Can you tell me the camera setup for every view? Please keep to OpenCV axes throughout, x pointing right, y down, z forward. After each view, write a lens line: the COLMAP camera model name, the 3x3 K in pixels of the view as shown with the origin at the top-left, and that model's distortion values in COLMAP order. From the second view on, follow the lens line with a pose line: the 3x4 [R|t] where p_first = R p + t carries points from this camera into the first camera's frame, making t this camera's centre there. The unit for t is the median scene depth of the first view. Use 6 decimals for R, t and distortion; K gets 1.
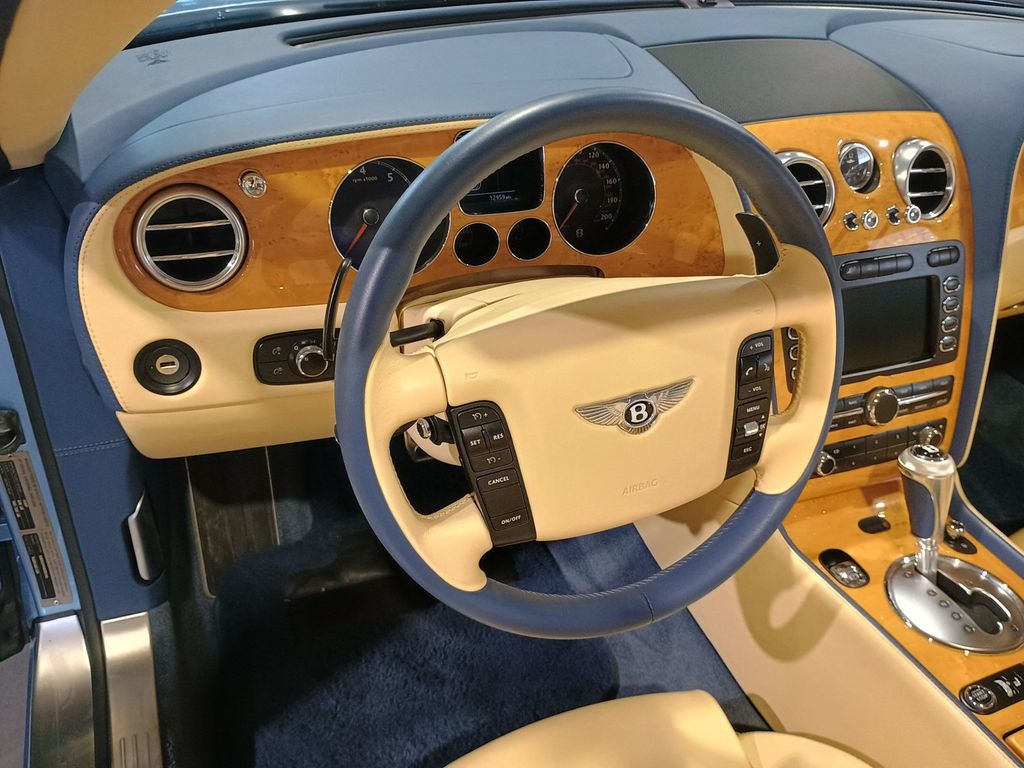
lens RADIAL K [[895.8, 0, 512.0], [0, 895.8, 384.0], [0, 0, 1]] dist [-0.010200, -0.012015]
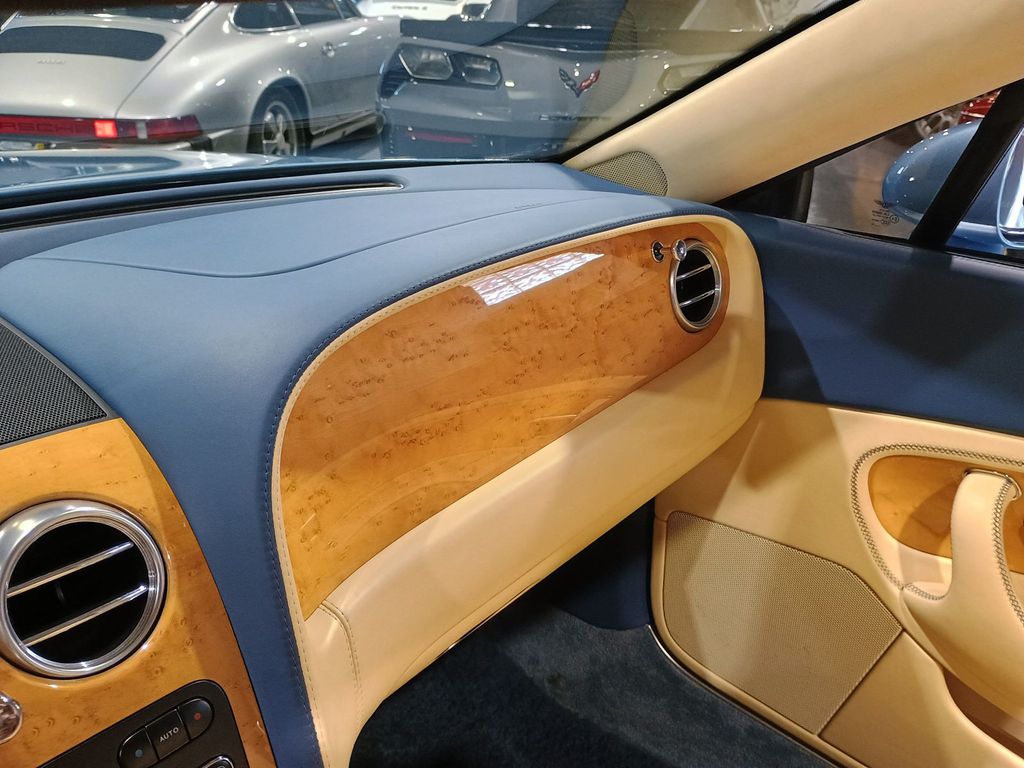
lens RADIAL K [[881.7, 0, 527.5], [0, 881.7, 384.5], [0, 0, 1]] dist [0.058921, -0.066265]
pose [[0.898020, -0.241048, 0.368044, 0.549366], [0.300965, 0.946764, -0.114271, -0.214351], [-0.320906, 0.213386, 0.922760, 0.508791]]
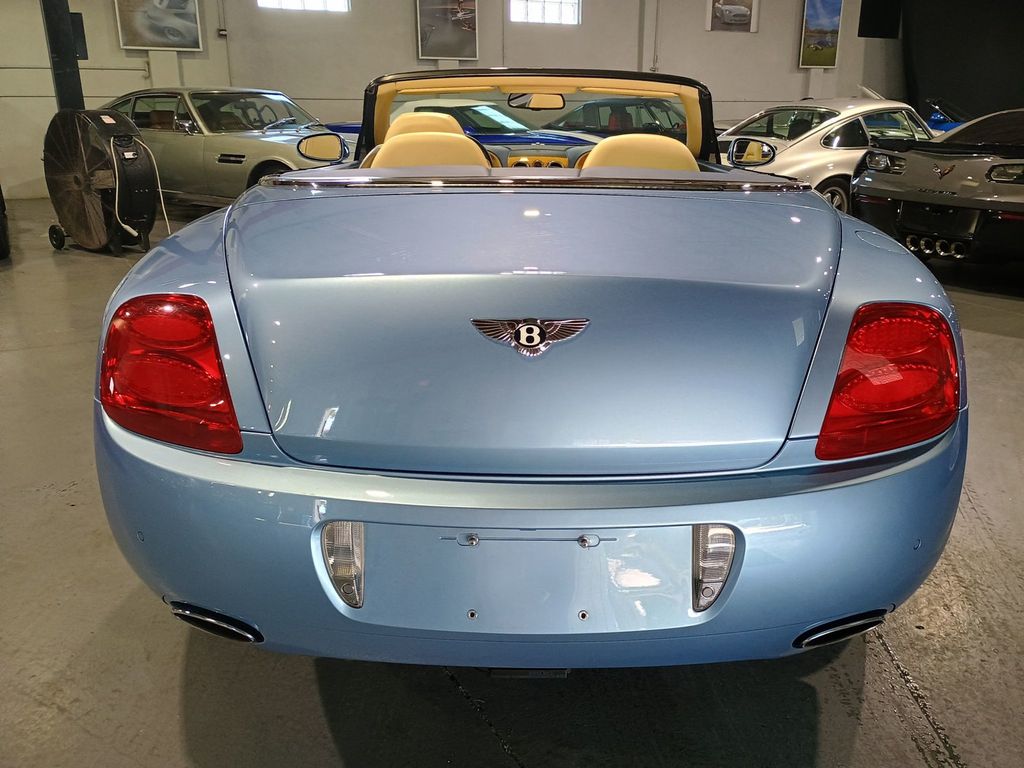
lens RADIAL K [[876.0, 0, 524.5], [0, 876.0, 403.5], [0, 0, 1]] dist [0.064317, -0.067842]
pose [[0.922698, 0.062589, -0.380409, 2.153636], [-0.180925, 0.941625, -0.283915, 2.242300], [0.340433, 0.330794, 0.880160, -2.638251]]
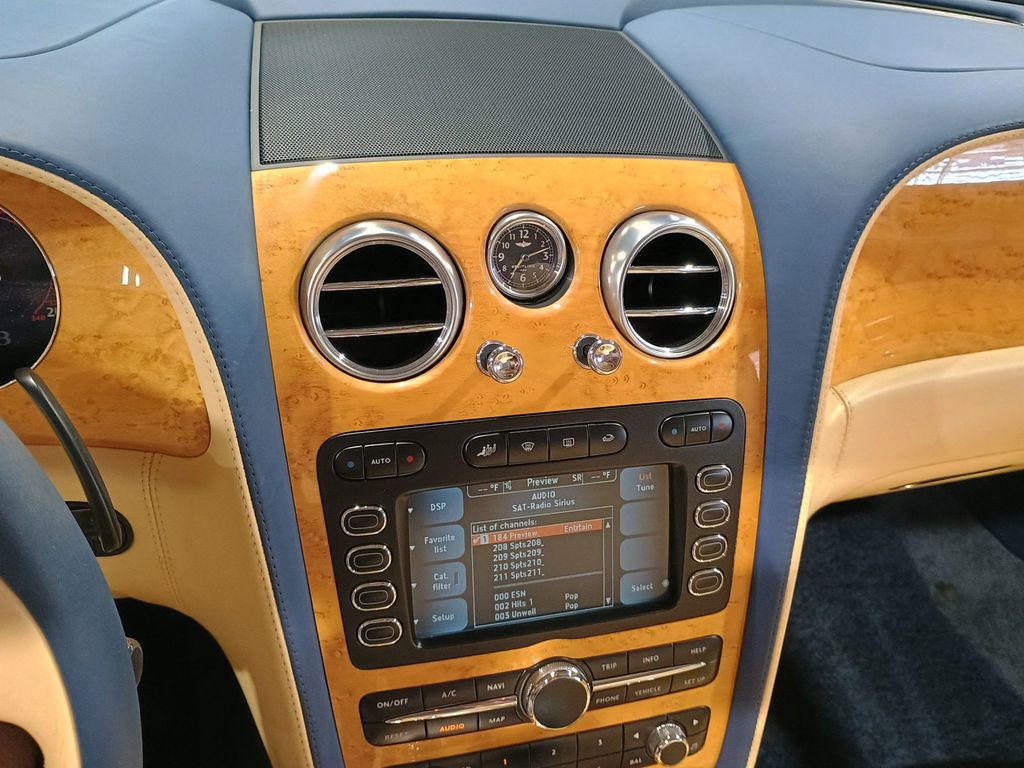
lens RADIAL K [[885.3, 0, 537.1], [0, 885.3, 383.2], [0, 0, 1]] dist [0.060844, -0.082208]
pose [[0.994158, 0.083619, -0.068249, 0.442090], [-0.084525, 0.996366, -0.010493, -0.164078], [0.067124, 0.016200, 0.997613, 0.476670]]
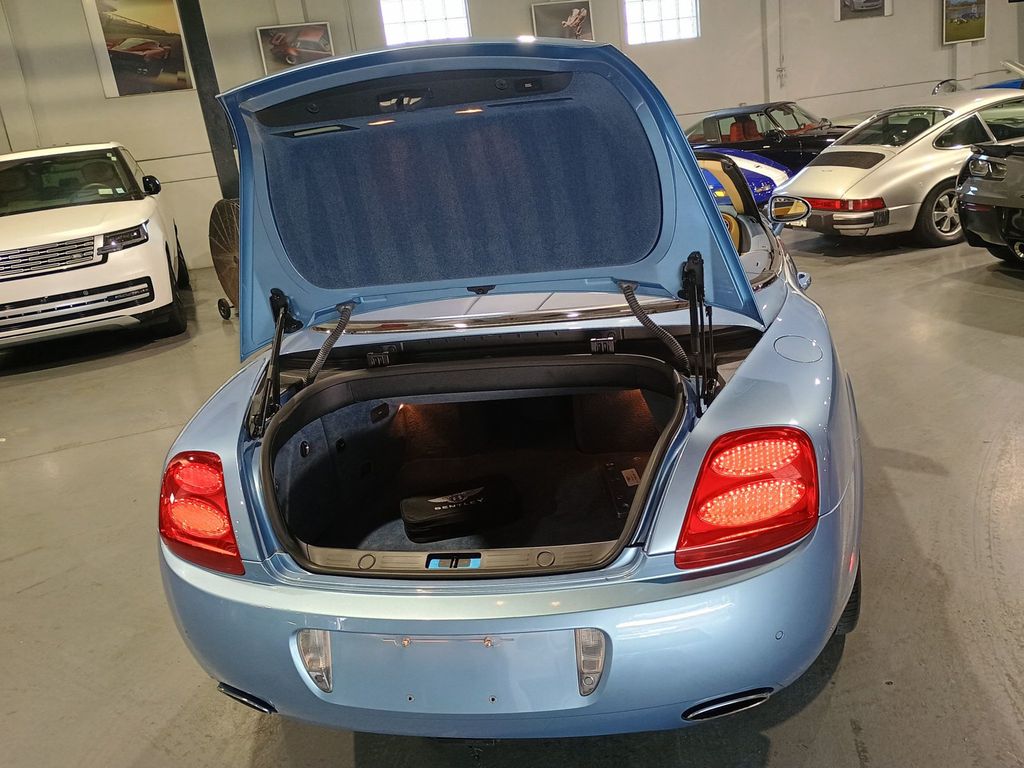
lens RADIAL K [[876.0, 0, 524.5], [0, 876.0, 403.5], [0, 0, 1]] dist [0.064317, -0.067842]
pose [[0.830060, 0.009354, -0.557595, 2.877507], [-0.176692, 0.952758, -0.247048, 1.965496], [0.528942, 0.303587, 0.792499, -2.861714]]
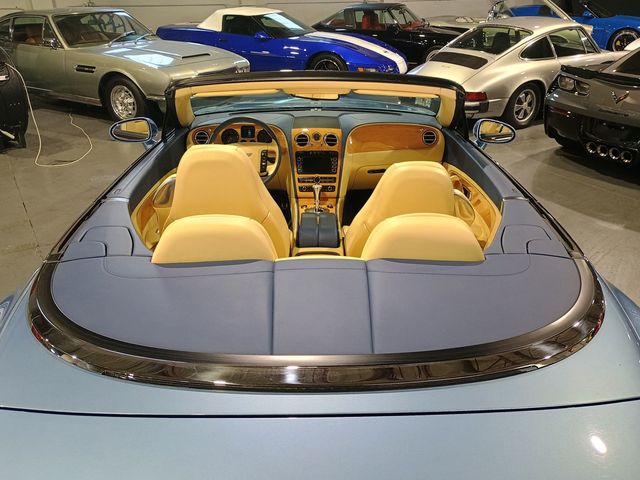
lens RADIAL K [[546.3, 0, 325.8], [0, 546.3, 244.5], [0, 0, 1]] dist [0.058895, -0.062663]
pose [[0.936939, 0.090181, -0.337658, 1.674753], [-0.155523, 0.972790, -0.171734, 0.999089], [0.312983, 0.213418, 0.925470, -2.018185]]
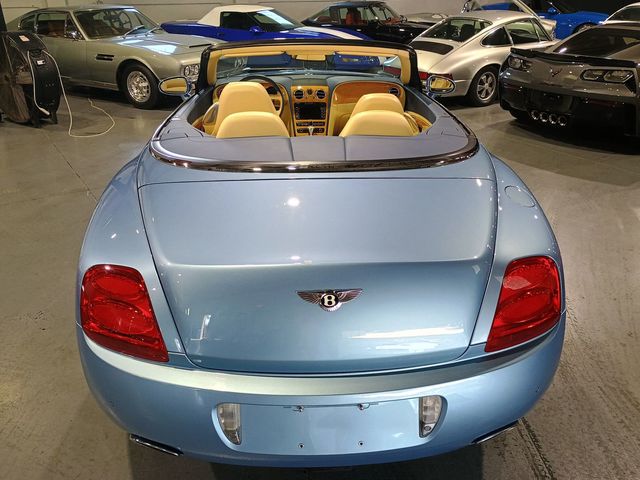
lens RADIAL K [[546.3, 0, 320.8], [0, 546.3, 245.7], [0, 0, 1]] dist [0.068121, -0.077818]
pose [[0.941958, 0.078023, -0.326538, 2.092693], [-0.141971, 0.973949, -0.176825, 1.822335], [0.304235, 0.212920, 0.928497, -2.978673]]
